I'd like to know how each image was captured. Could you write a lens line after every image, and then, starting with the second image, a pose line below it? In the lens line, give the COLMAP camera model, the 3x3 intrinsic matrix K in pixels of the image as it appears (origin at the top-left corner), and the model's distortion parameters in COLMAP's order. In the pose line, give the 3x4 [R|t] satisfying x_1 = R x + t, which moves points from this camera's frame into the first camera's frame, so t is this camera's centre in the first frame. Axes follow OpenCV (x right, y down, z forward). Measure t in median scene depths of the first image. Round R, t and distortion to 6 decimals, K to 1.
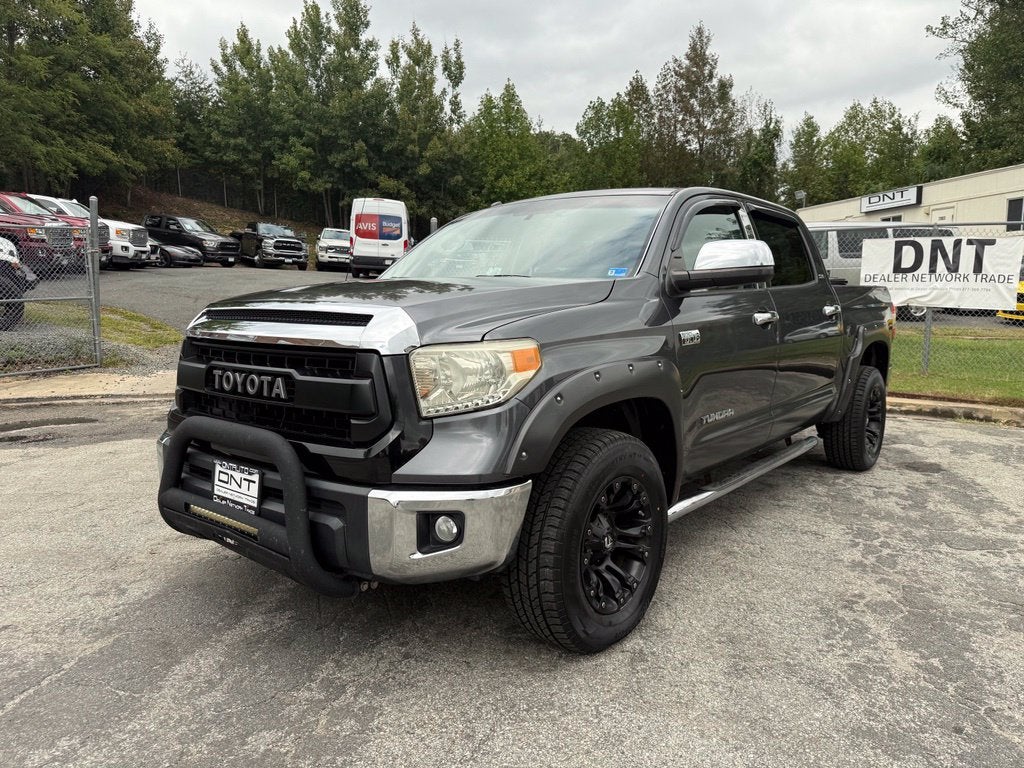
lens RADIAL K [[723.8, 0, 513.7], [0, 723.8, 392.1], [0, 0, 1]] dist [0.015901, -0.025576]
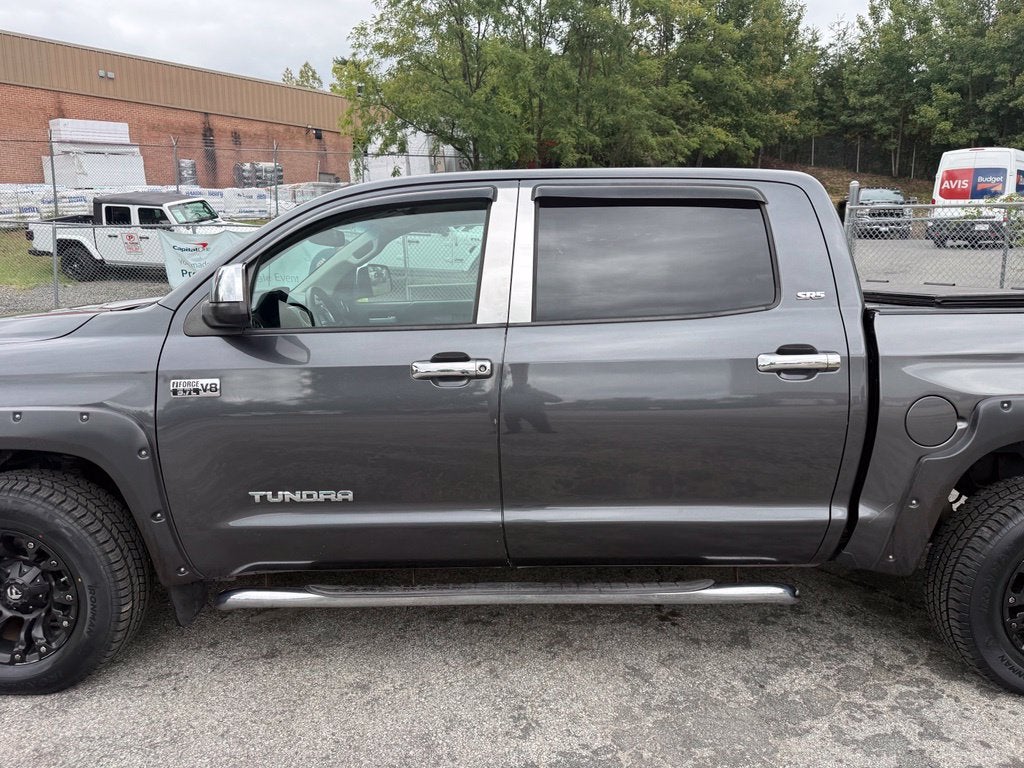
lens RADIAL K [[723.8, 0, 510.9], [0, 723.8, 386.3], [0, 0, 1]] dist [0.015901, -0.025576]
pose [[0.635338, 0.126459, -0.761809, 0.853347], [-0.098057, 0.991726, 0.082846, -0.141518], [0.765983, 0.022065, 0.642482, 0.604036]]
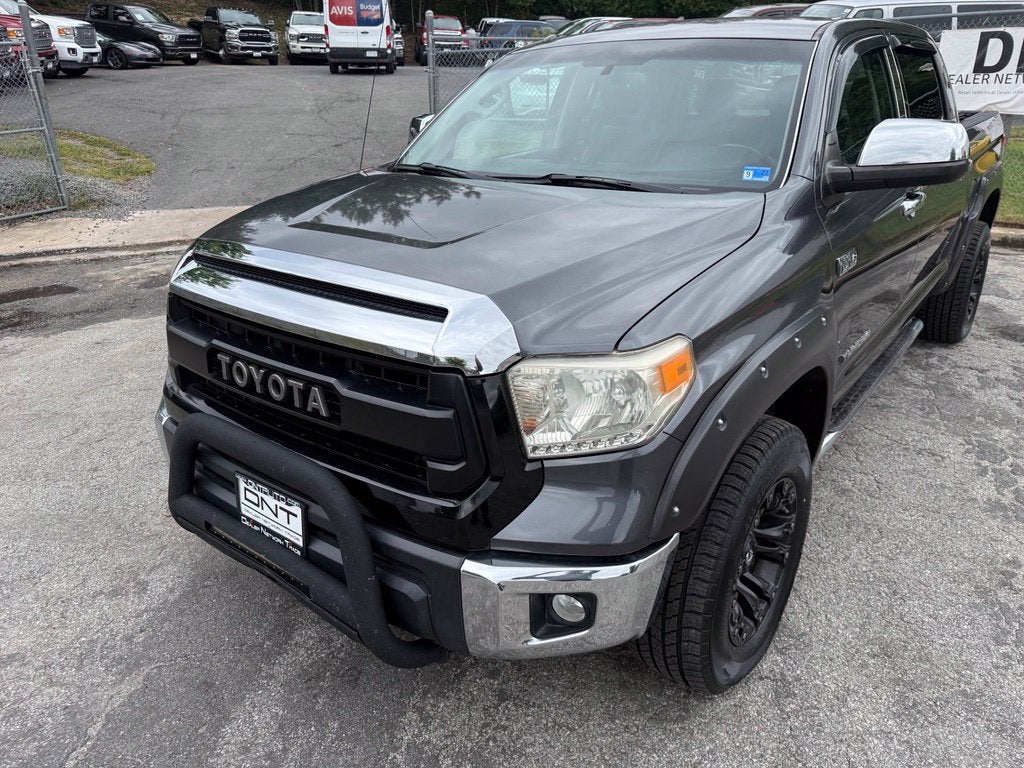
lens RADIAL K [[723.8, 0, 514.0], [0, 723.8, 391.6], [0, 0, 1]] dist [0.015901, -0.025576]
pose [[0.999471, -0.032485, 0.001744, -0.082507], [0.030776, 0.961536, 0.272949, -0.129426], [-0.010544, -0.272750, 0.962027, 0.198747]]
